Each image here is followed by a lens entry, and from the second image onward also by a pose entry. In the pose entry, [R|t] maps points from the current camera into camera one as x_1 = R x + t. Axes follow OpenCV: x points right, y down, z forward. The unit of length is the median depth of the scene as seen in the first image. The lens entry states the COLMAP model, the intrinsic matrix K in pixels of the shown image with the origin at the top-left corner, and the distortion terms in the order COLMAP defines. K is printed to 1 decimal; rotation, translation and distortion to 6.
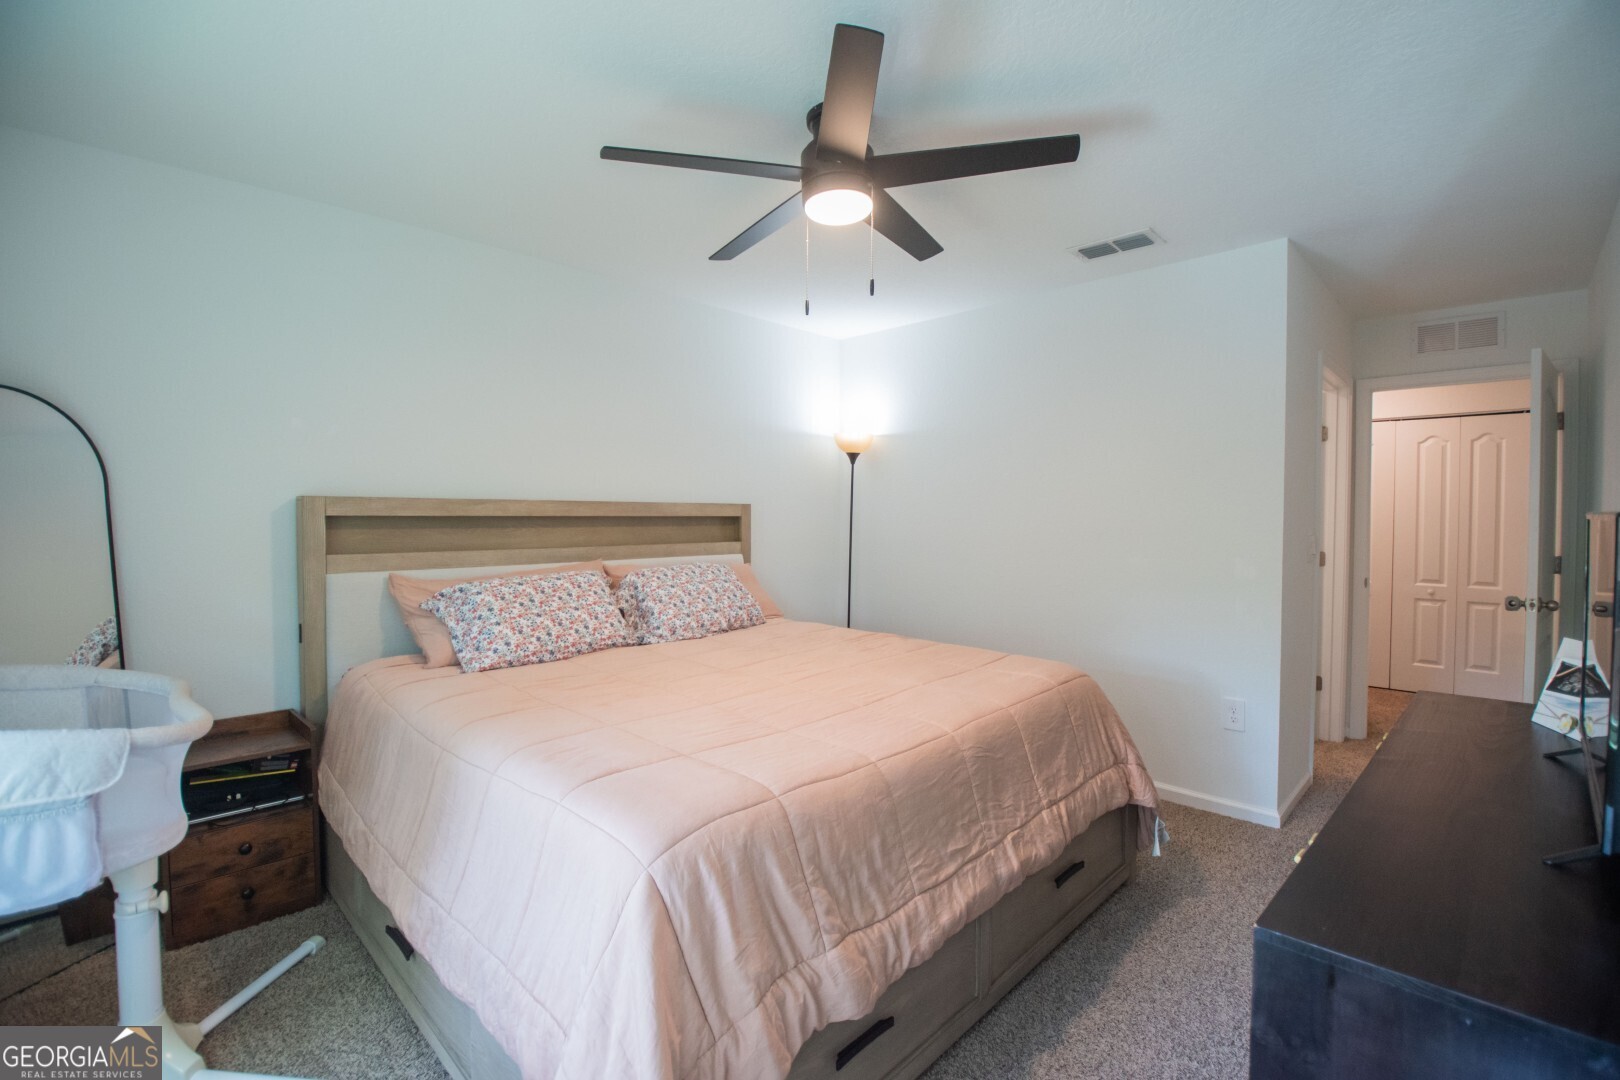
lens RADIAL K [[714.5, 0, 814.8], [0, 714.5, 533.6], [0, 0, 1]] dist [0.000350, -0.000394]
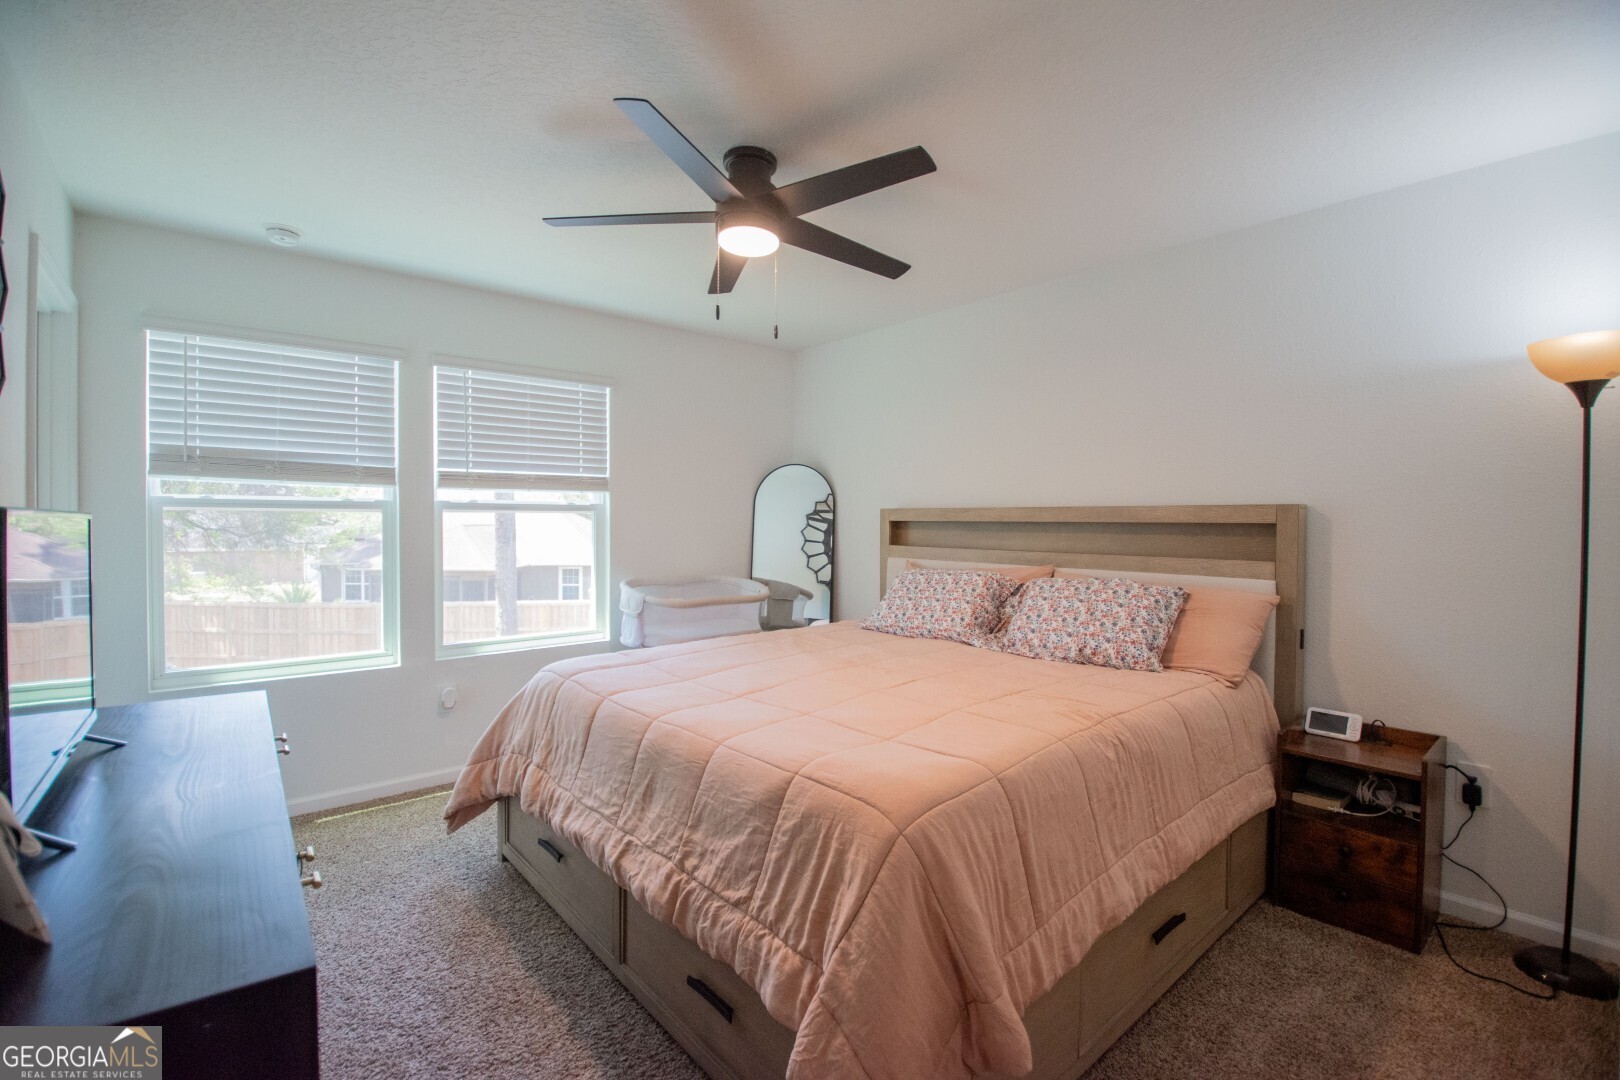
lens RADIAL K [[714.5, 0, 814.8], [0, 714.5, 533.6], [0, 0, 1]] dist [0.000350, -0.000394]
pose [[-0.089000, 0.016376, -0.995897, 0.700967], [-0.034531, 0.999213, 0.019517, -0.015715], [0.995433, 0.036127, -0.088364, 0.754174]]
